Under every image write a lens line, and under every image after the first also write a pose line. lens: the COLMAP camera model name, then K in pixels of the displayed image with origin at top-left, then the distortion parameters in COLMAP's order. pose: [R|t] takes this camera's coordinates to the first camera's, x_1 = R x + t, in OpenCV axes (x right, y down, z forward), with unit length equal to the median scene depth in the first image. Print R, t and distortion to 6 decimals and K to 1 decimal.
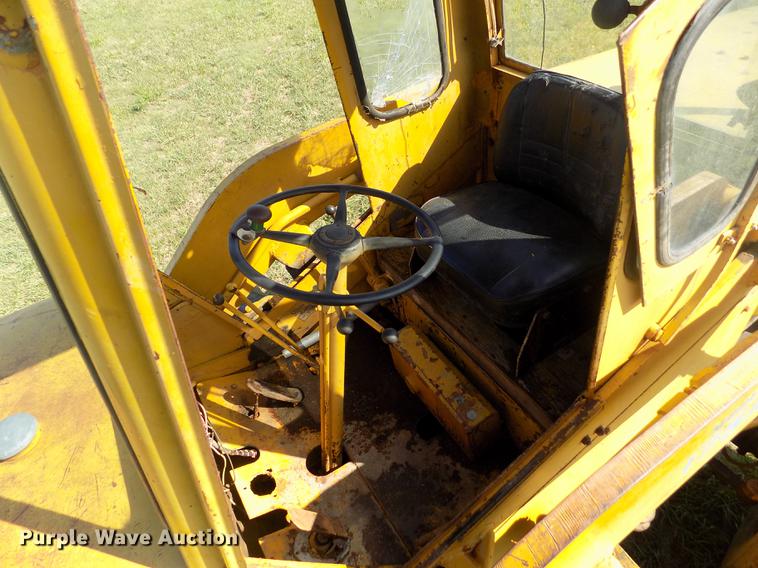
lens RADIAL K [[515.3, 0, 382.0], [0, 515.3, 277.4], [0, 0, 1]] dist [-0.070049, 0.071215]
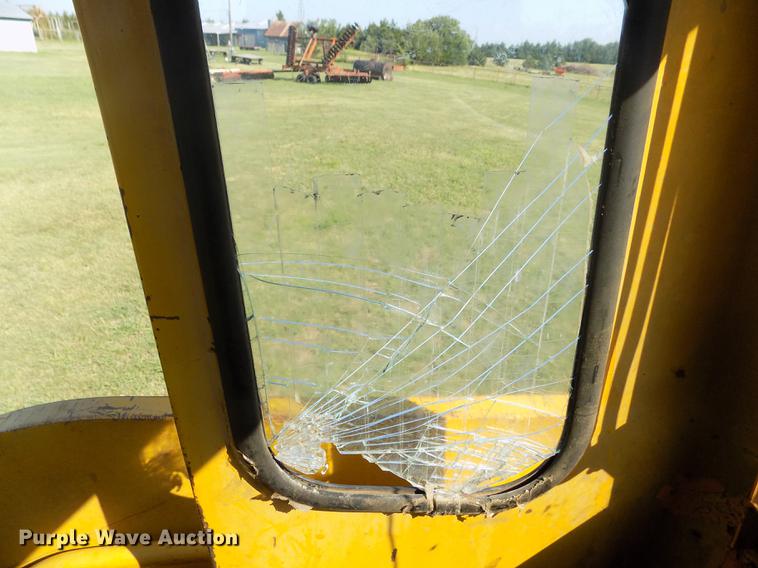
lens RADIAL K [[515.3, 0, 382.0], [0, 515.3, 277.4], [0, 0, 1]] dist [-0.070049, 0.071215]
pose [[0.863090, 0.357116, -0.357134, 0.098116], [-0.449167, 0.866070, -0.219482, -0.365252], [0.230923, 0.349845, 0.907900, 0.658964]]
